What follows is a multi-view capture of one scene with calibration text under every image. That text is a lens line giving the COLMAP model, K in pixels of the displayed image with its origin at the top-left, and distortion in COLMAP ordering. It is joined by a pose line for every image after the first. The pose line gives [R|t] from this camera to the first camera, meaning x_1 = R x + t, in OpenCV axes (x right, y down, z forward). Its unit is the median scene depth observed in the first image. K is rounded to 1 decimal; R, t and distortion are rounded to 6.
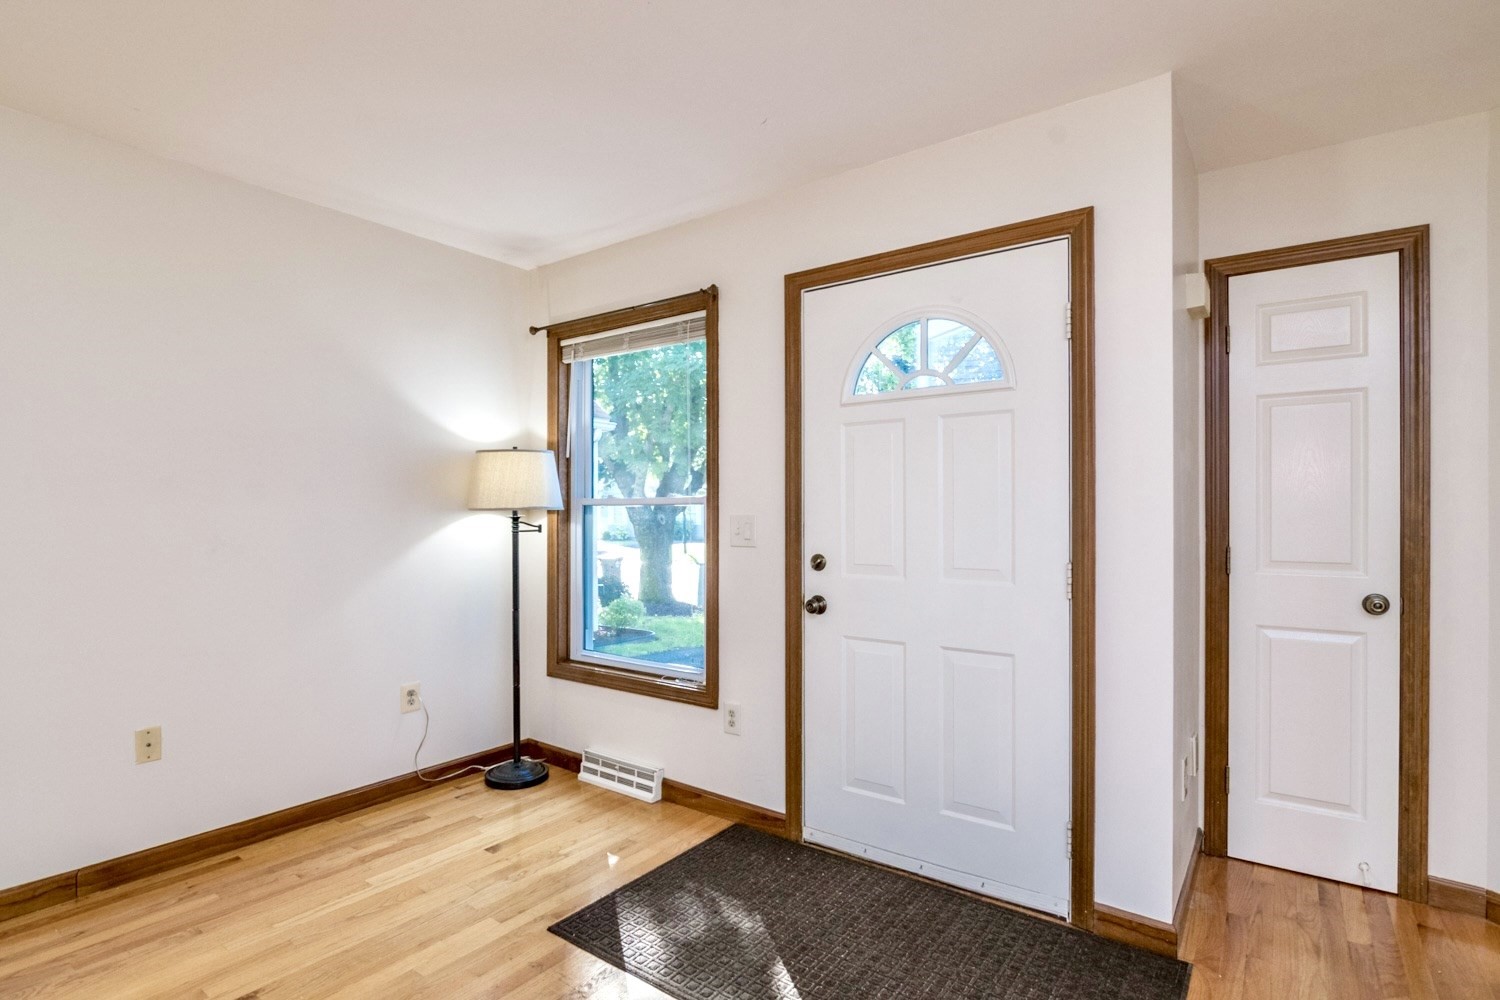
lens RADIAL K [[732.2, 0, 740.2], [0, 732.2, 504.7], [0, 0, 1]] dist [-0.006559, -0.004618]
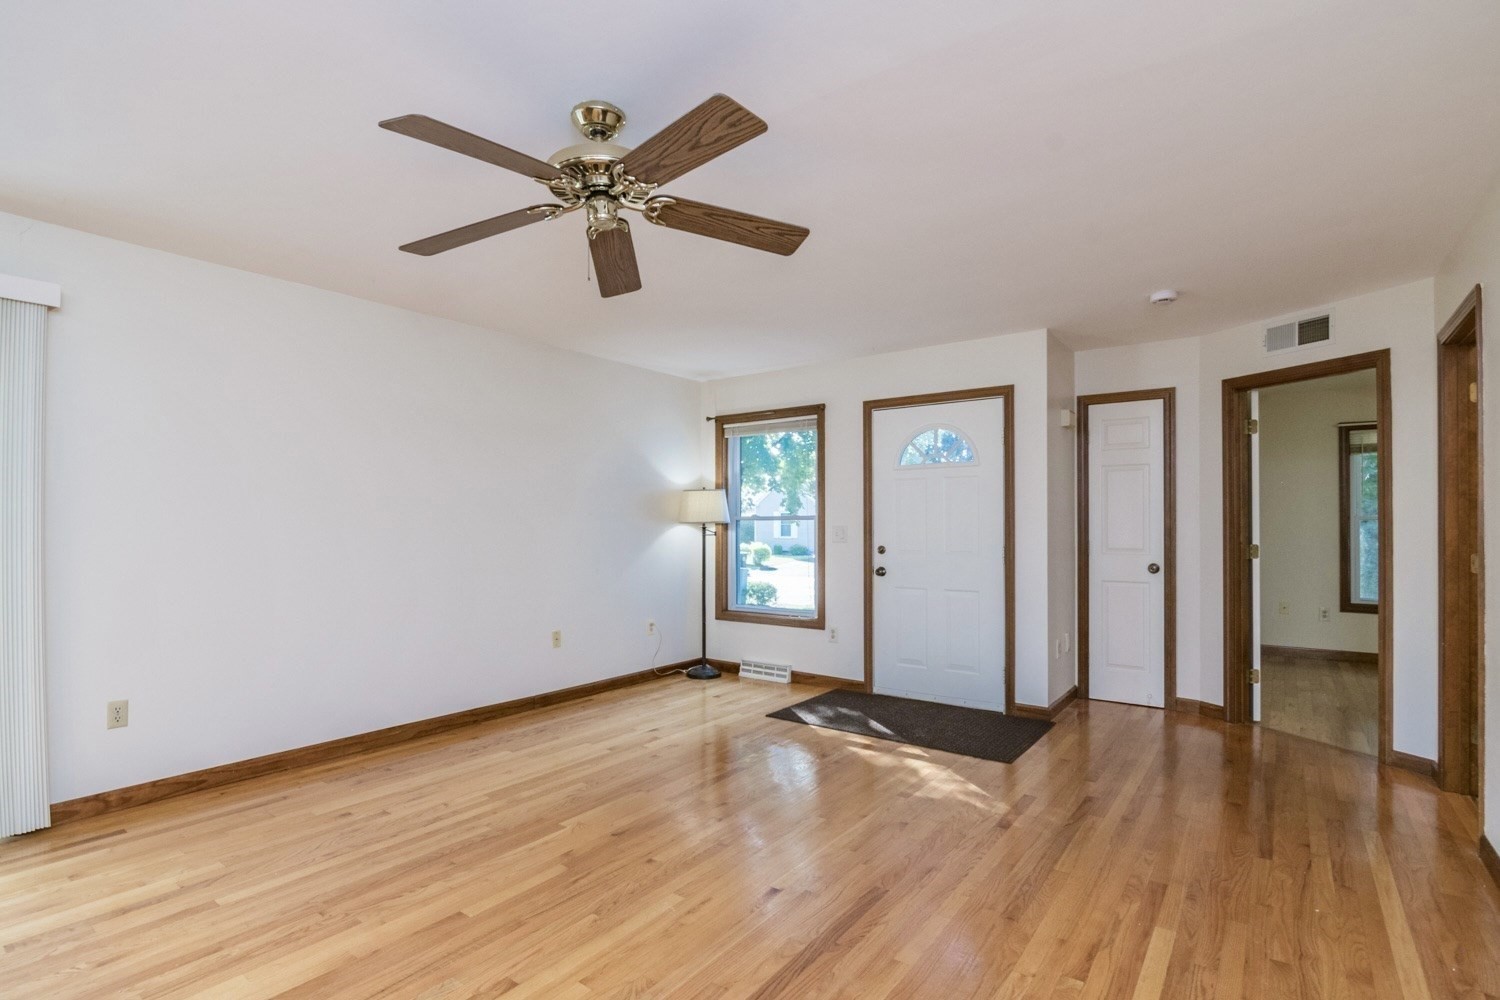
lens RADIAL K [[732.2, 0, 751.6], [0, 732.2, 518.2], [0, 0, 1]] dist [-0.006559, -0.004618]
pose [[0.999820, -0.000463, 0.018958, -0.272150], [0.000479, 1.000000, -0.000814, -0.004186], [-0.018958, 0.000823, 0.999820, -0.929830]]
